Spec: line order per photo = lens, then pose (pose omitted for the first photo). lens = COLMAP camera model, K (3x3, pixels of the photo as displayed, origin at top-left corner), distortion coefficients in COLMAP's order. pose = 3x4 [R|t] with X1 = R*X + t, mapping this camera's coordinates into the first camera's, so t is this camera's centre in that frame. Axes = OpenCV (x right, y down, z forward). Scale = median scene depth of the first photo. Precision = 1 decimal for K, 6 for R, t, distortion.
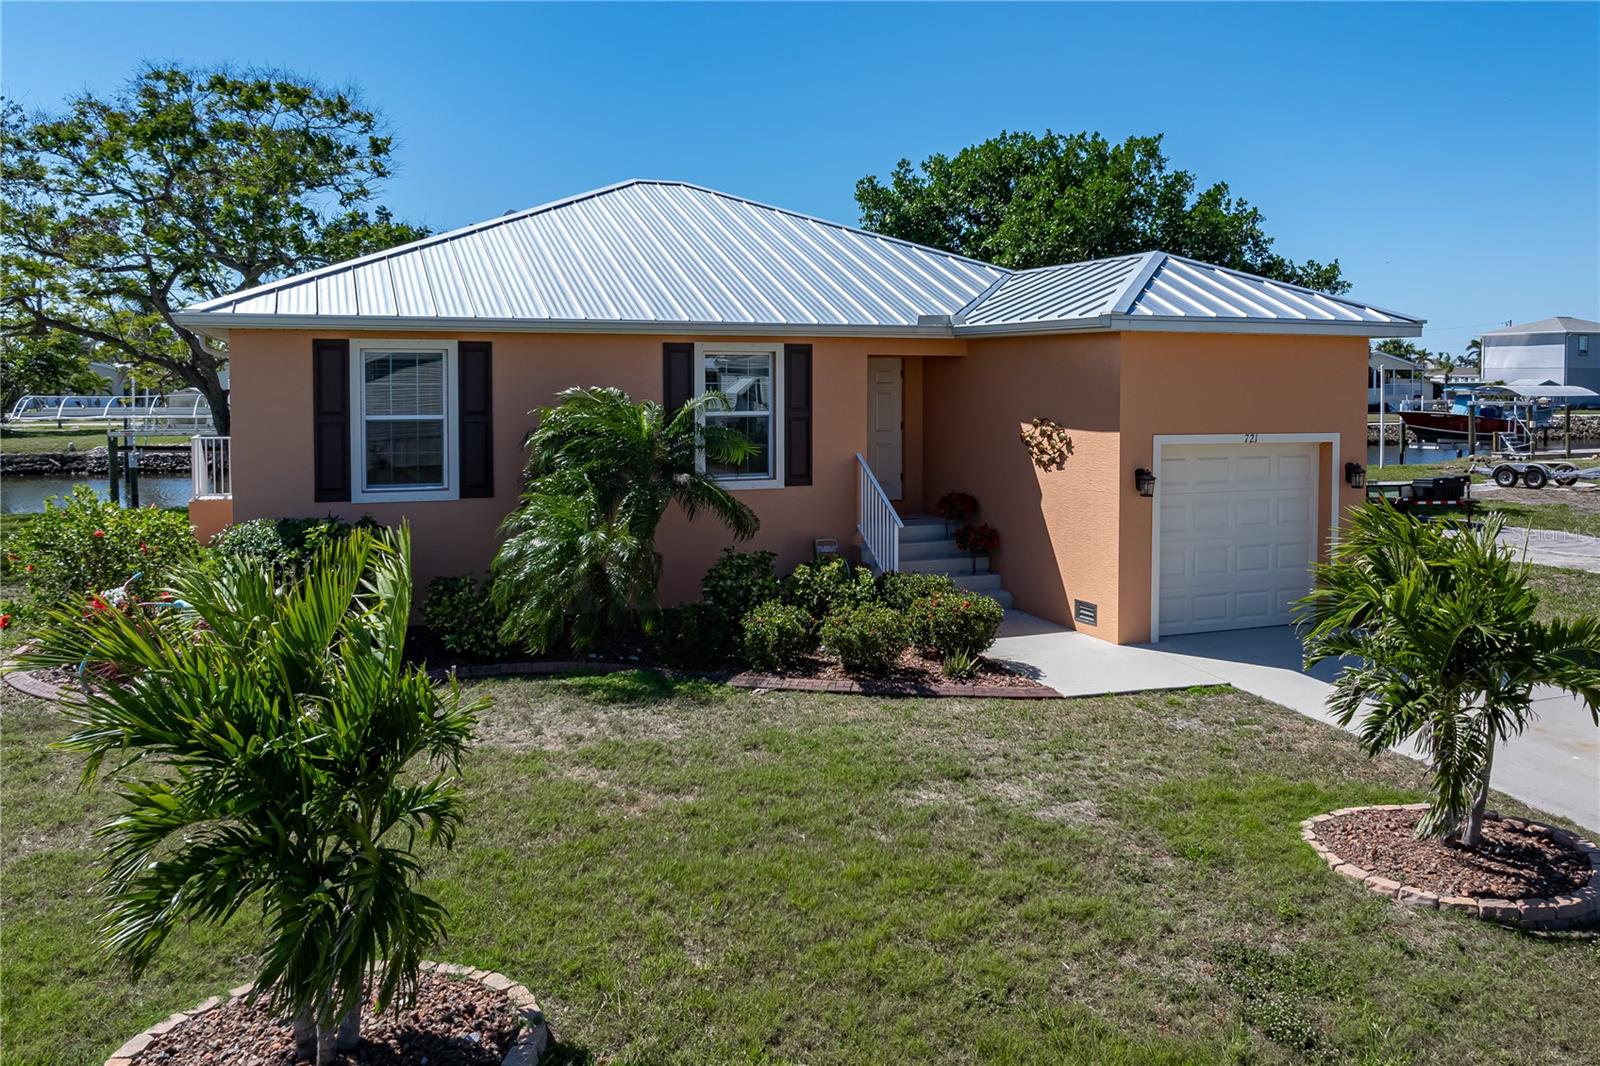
lens RADIAL K [[1285.4, 0, 842.5], [0, 1285.4, 424.5], [0, 0, 1]] dist [-0.029518, 0.003859]
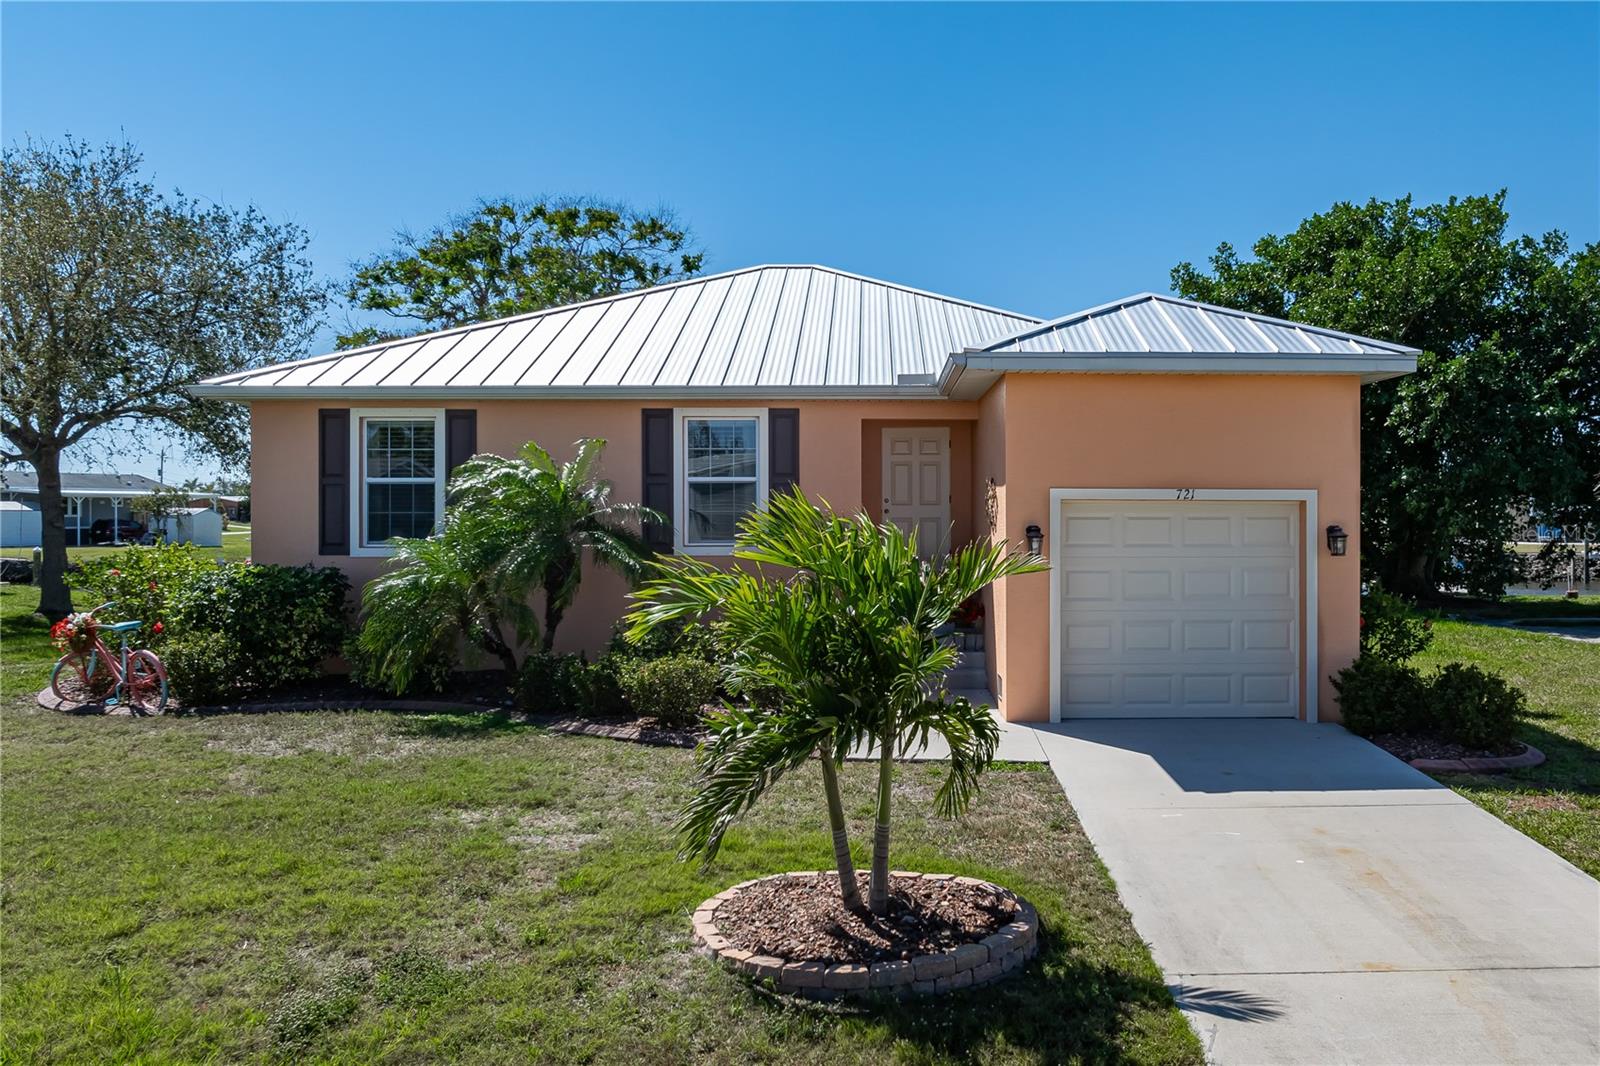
lens RADIAL K [[1322.9, 0, 920.5], [0, 1322.9, 532.7], [0, 0, 1]] dist [-0.027739, 0.008423]
pose [[0.936812, 0.002739, -0.349824, 0.454908], [-0.009610, 0.999793, -0.017907, 0.053564], [0.349702, 0.020137, 0.936644, 0.105237]]
